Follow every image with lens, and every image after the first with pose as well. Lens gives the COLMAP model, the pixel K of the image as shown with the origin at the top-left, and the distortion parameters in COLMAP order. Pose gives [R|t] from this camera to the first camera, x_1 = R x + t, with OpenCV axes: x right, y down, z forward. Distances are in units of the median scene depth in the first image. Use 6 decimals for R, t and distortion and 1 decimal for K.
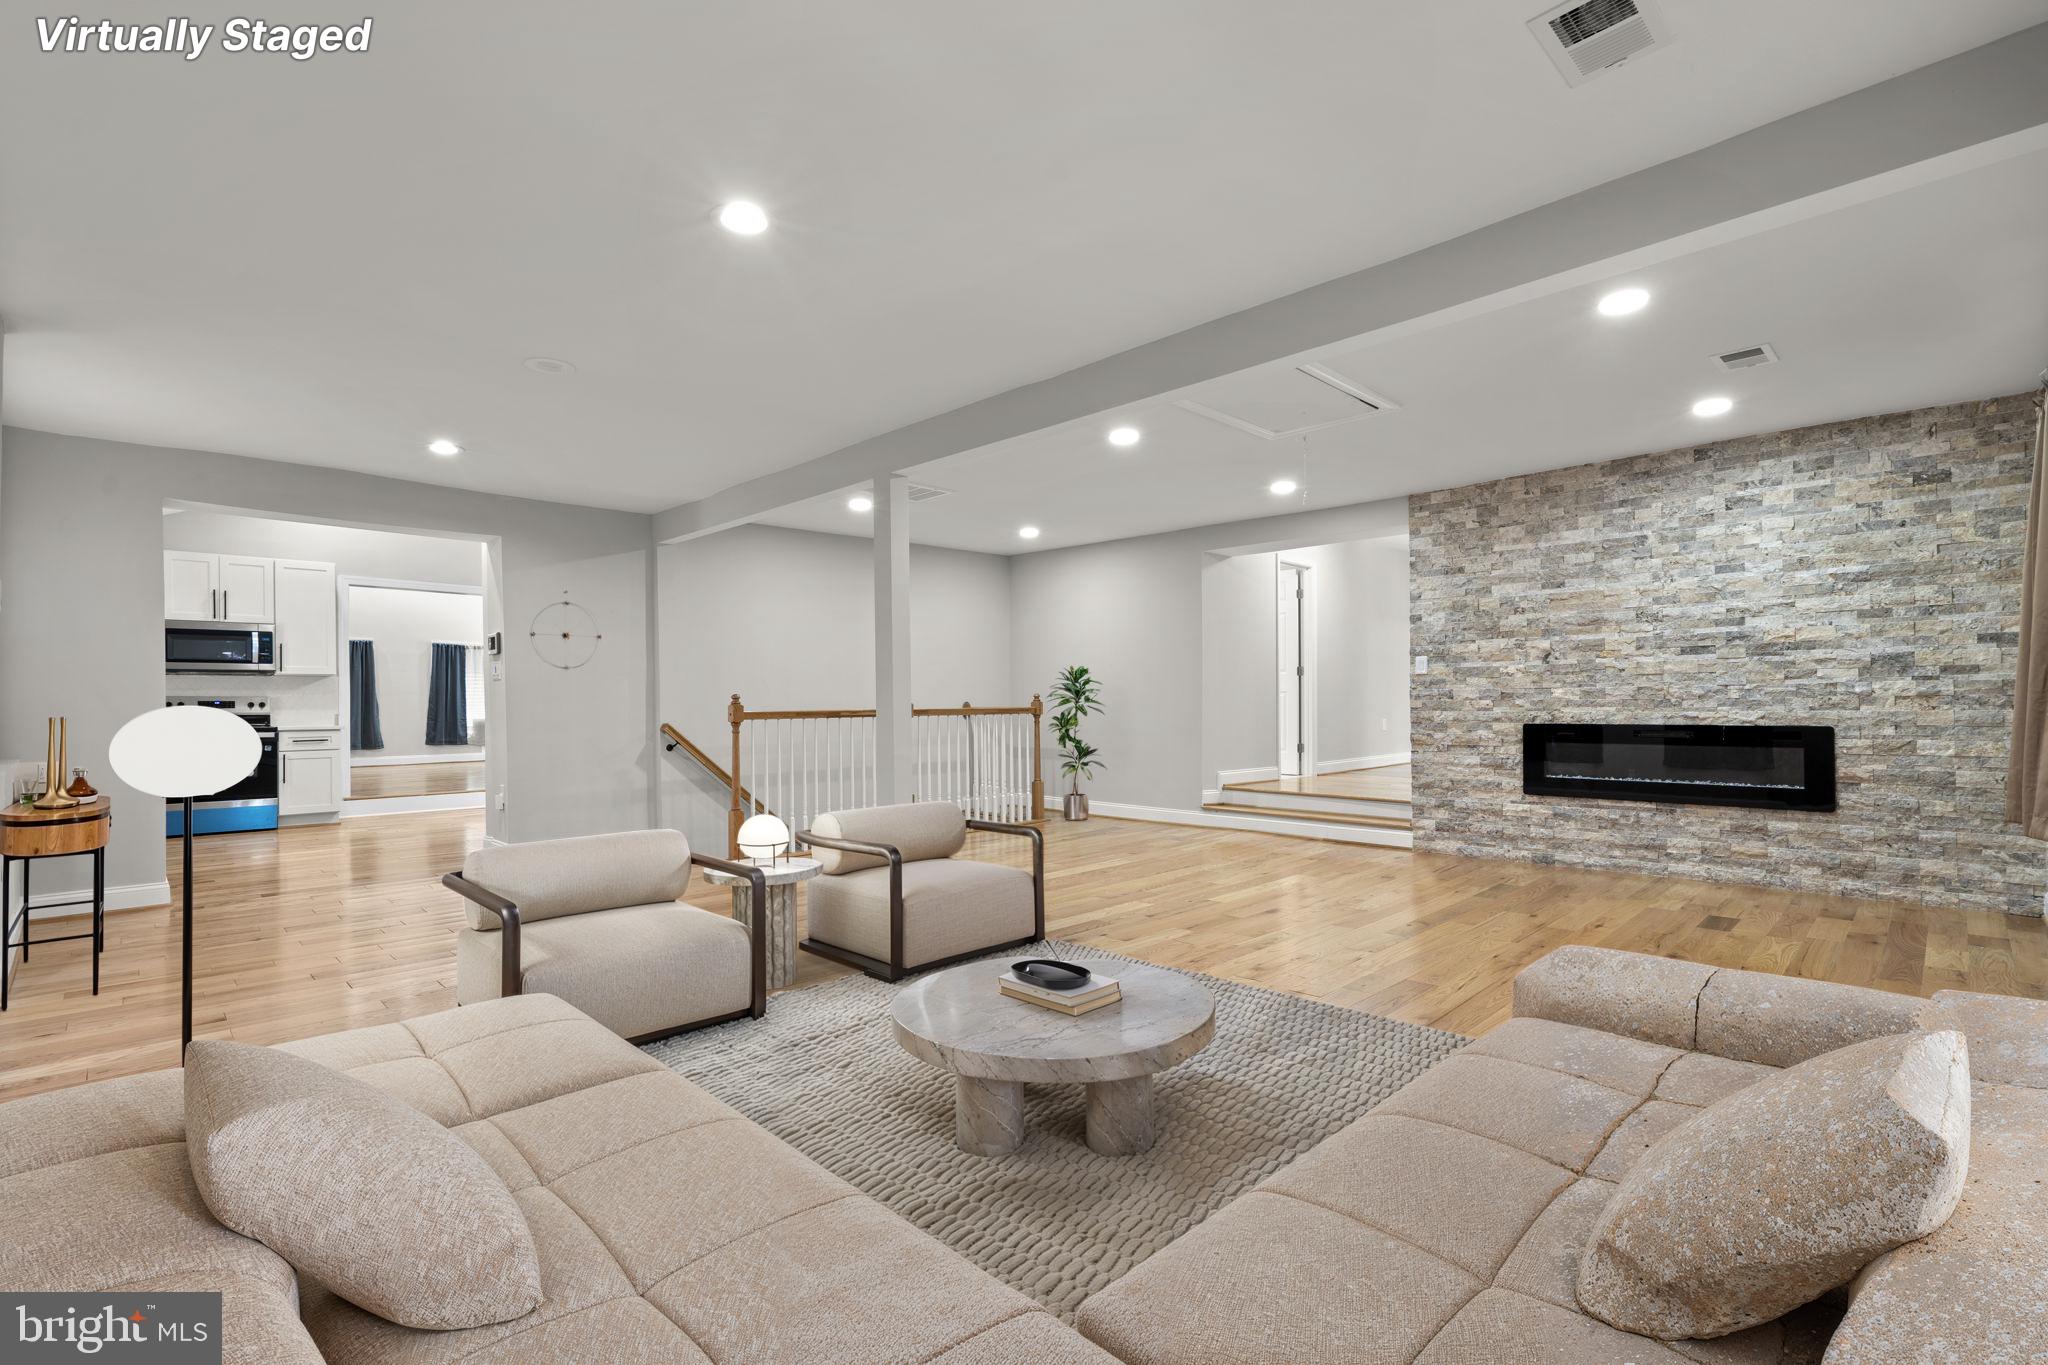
lens RADIAL K [[926.8, 0, 1029.7], [0, 926.8, 692.1], [0, 0, 1]] dist [-0.006159, 0.001902]
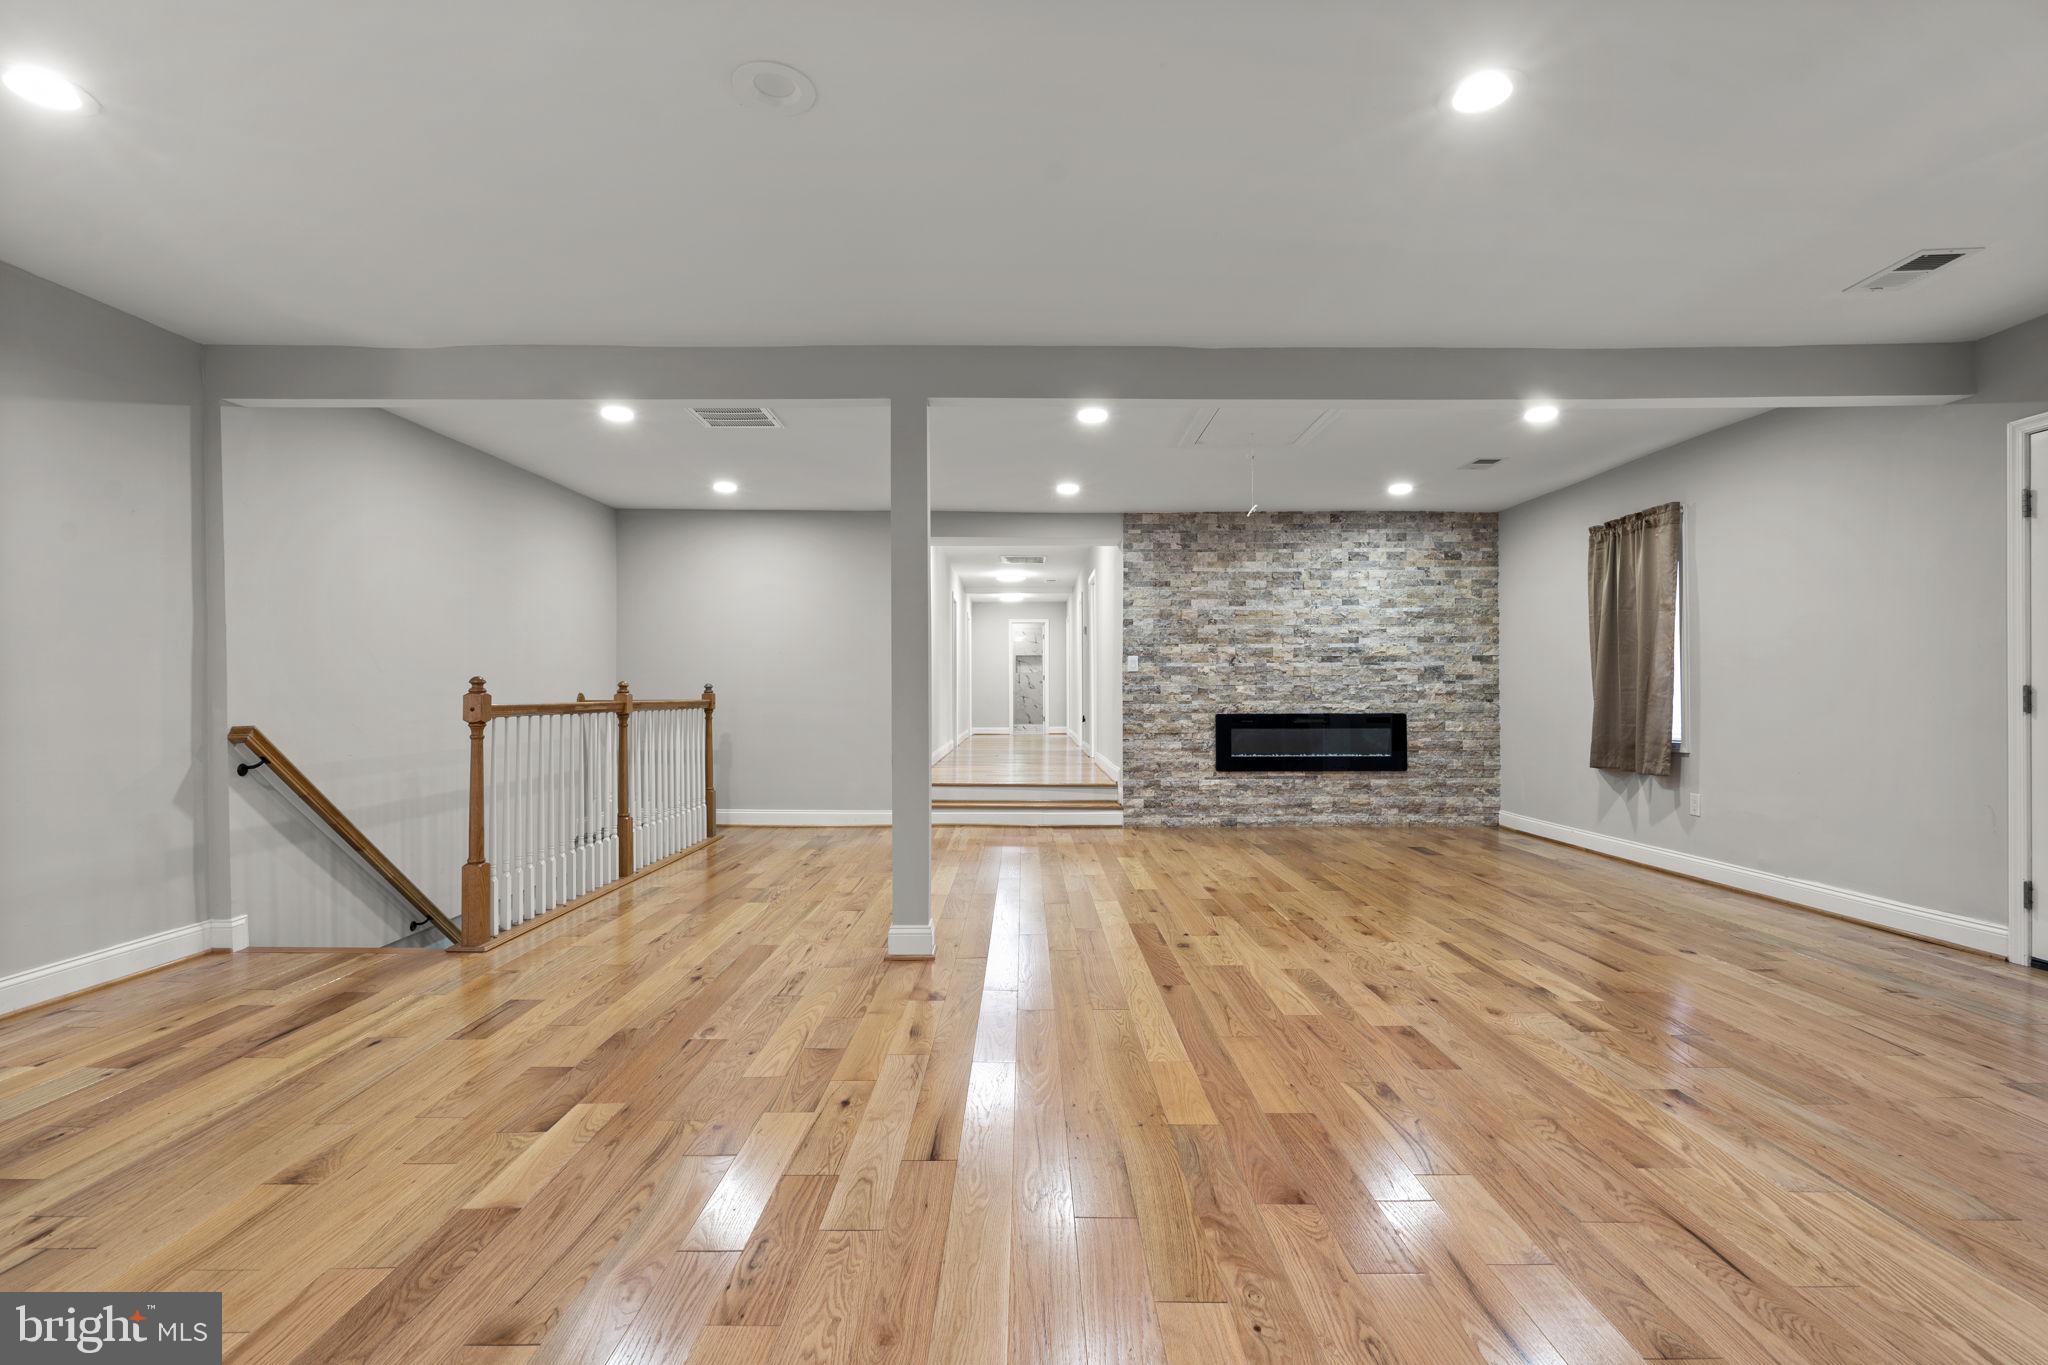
lens RADIAL K [[926.8, 0, 1025.7], [0, 926.8, 686.9], [0, 0, 1]] dist [-0.006159, 0.001902]
pose [[0.702734, 0.013216, 0.711330, -0.545681], [-0.011435, 0.999908, -0.007281, 0.010444], [-0.711361, -0.003017, 0.702821, 0.330028]]
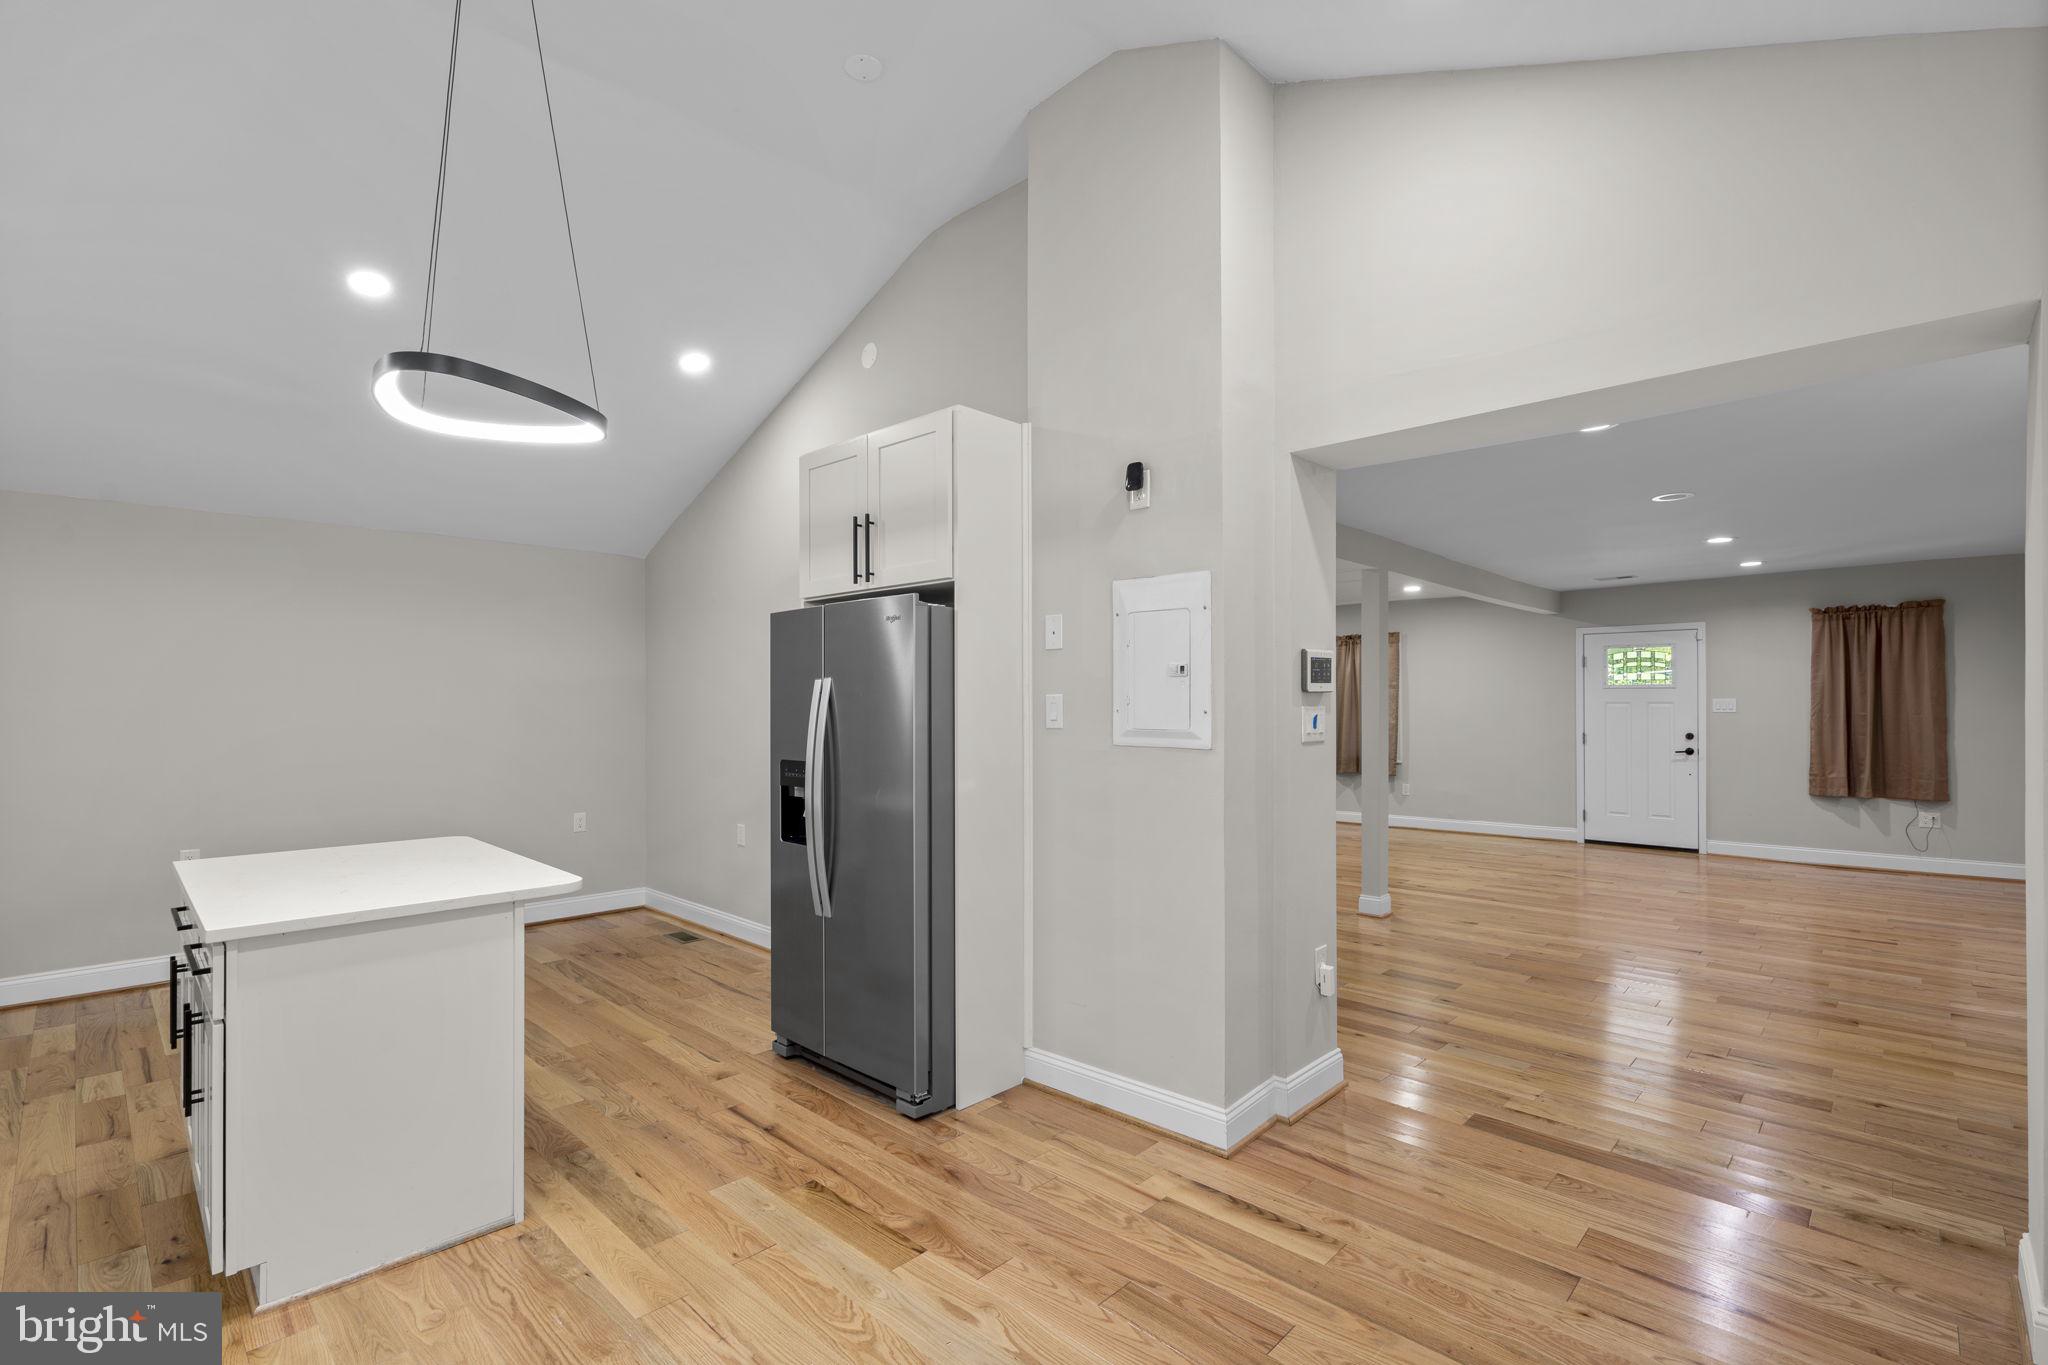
lens RADIAL K [[926.8, 0, 1029.2], [0, 926.8, 695.0], [0, 0, 1]] dist [-0.006159, 0.001902]
pose [[-0.034265, 0.014860, 0.999302, -1.522377], [-0.008362, 0.999850, -0.015154, -0.060471], [-0.999378, -0.008875, -0.034136, 1.803620]]
